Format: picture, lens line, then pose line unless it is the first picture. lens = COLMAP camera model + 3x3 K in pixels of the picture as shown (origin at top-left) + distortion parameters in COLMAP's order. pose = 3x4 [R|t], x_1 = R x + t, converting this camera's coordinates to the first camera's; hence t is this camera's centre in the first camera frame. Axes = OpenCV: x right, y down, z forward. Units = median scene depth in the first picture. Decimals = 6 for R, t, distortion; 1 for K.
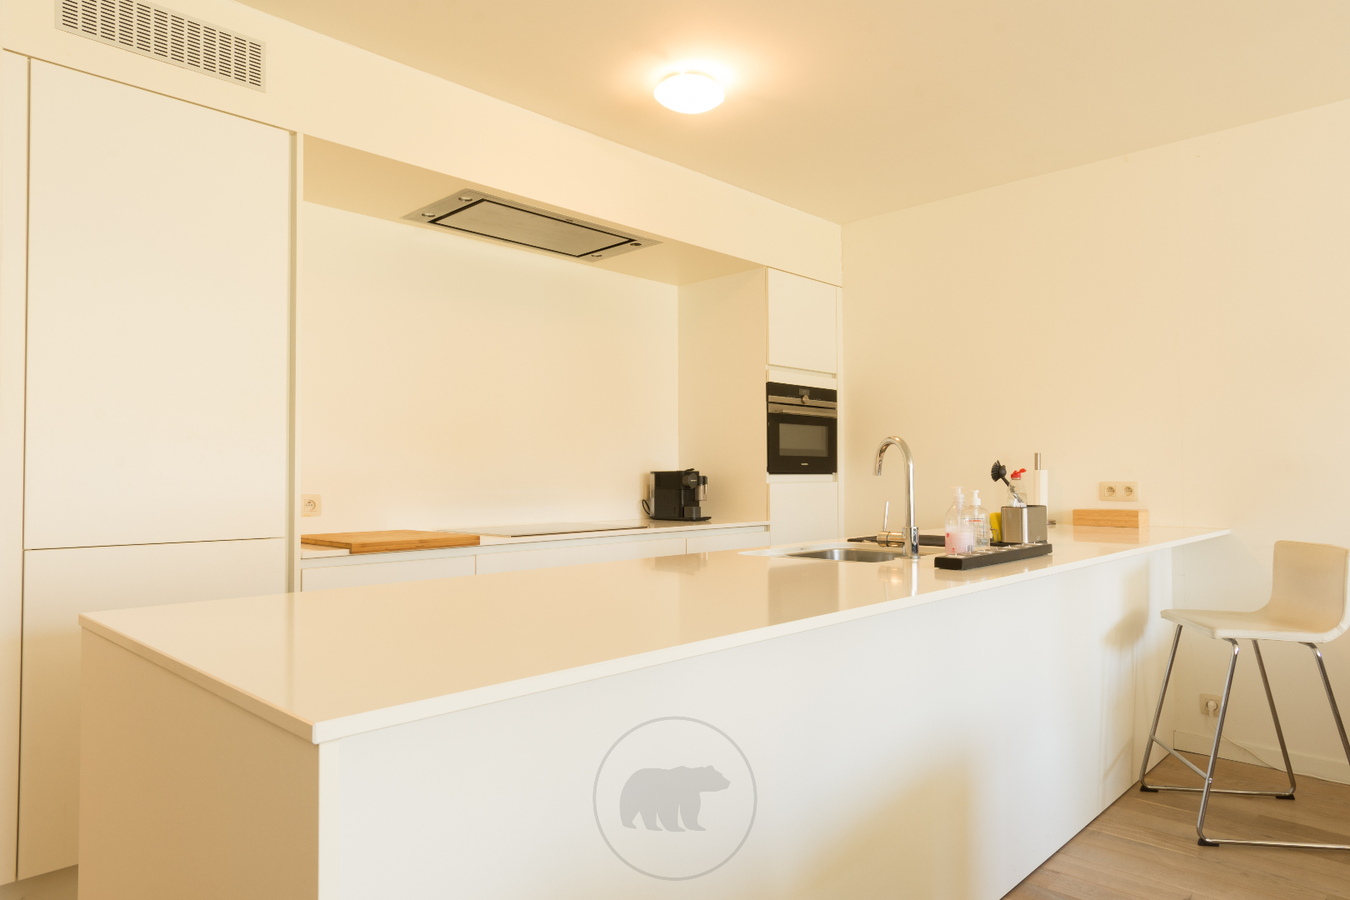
lens RADIAL K [[844.3, 0, 675.0], [0, 844.3, 450.0], [0, 0, 1]] dist [0.001295, 0.000110]
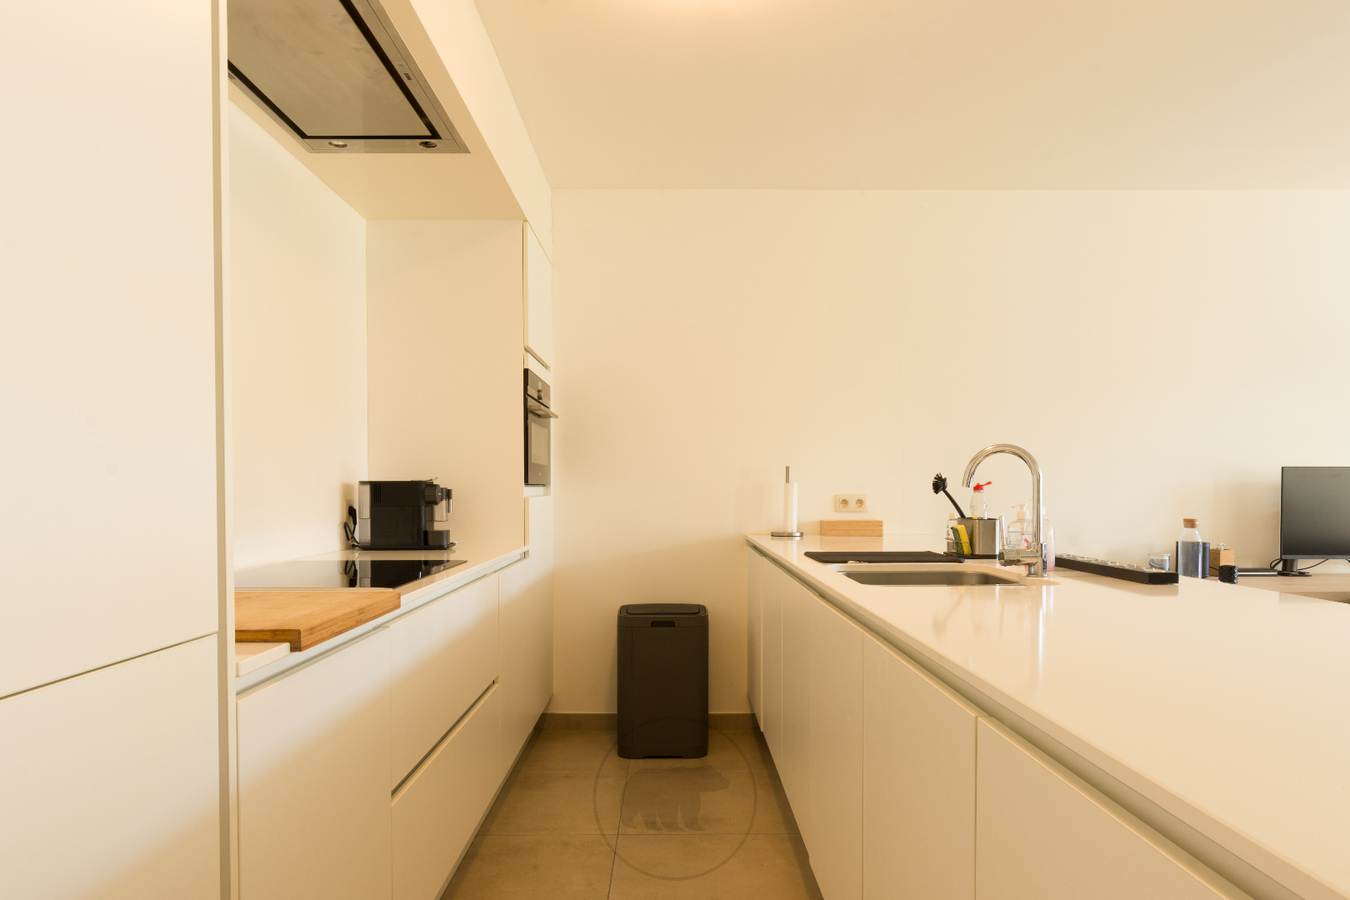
lens RADIAL K [[852.4, 0, 674.4], [0, 852.4, 514.9], [0, 0, 1]] dist [0.001995, 0.000402]
pose [[0.715431, -0.018866, 0.698428, -0.393540], [-0.022111, 0.998523, 0.049621, 0.013926], [-0.698333, -0.050943, 0.713958, 0.367554]]
